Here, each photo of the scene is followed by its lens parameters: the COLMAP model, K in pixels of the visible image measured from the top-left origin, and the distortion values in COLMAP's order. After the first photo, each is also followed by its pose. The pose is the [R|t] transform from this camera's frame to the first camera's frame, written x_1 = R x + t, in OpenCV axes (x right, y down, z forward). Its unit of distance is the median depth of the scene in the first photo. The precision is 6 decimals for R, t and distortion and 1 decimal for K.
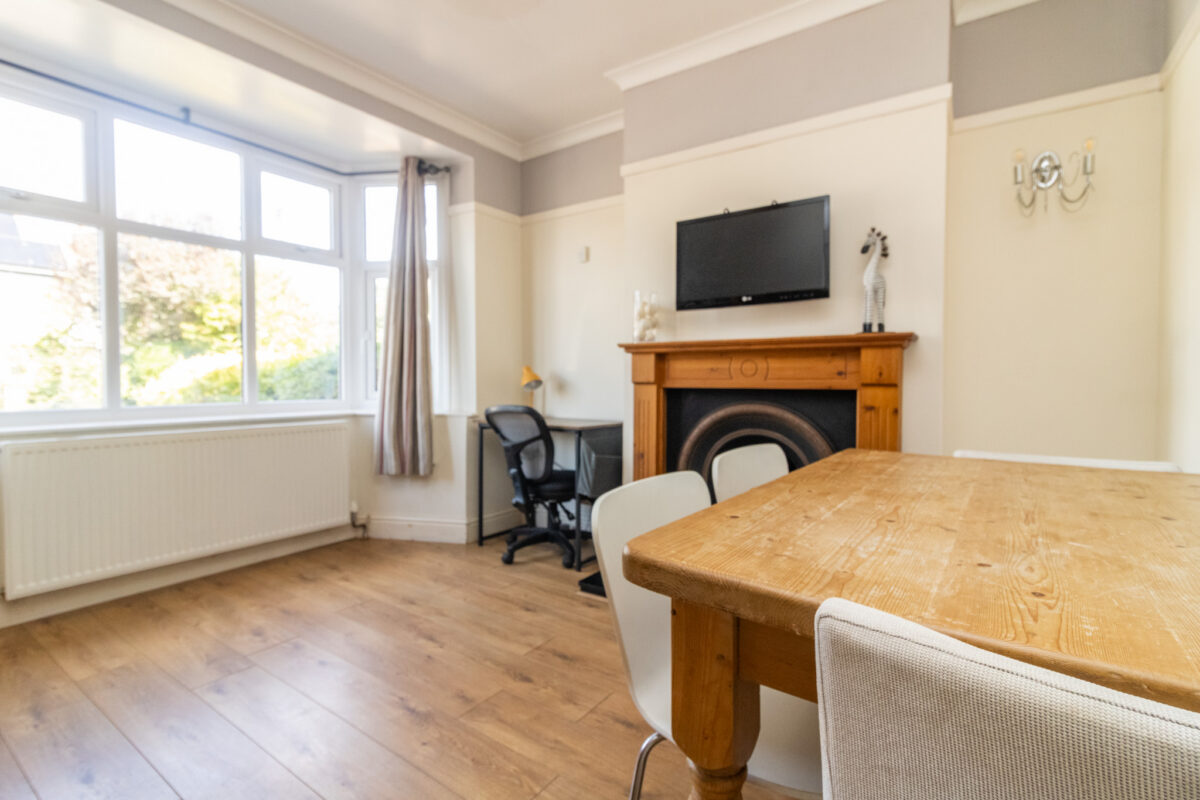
lens RADIAL K [[570.7, 0, 600.0], [0, 570.7, 400.0], [0, 0, 1]] dist [0.000491, -0.000292]
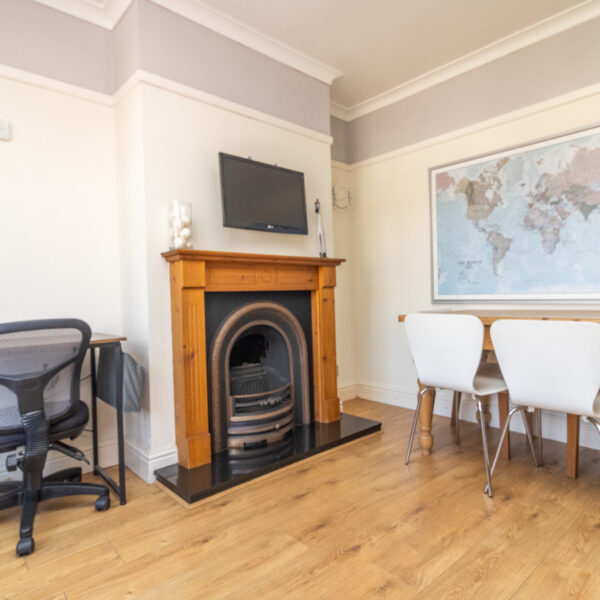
lens RADIAL K [[415.7, 0, 300.0], [0, 415.7, 300.0], [0, 0, 1]] dist [0.005118, 0.002323]
pose [[0.223365, -0.016912, 0.974588, -0.766448], [0.062809, 0.998021, 0.002923, 0.004875], [-0.972709, 0.060560, 0.223985, 0.744603]]
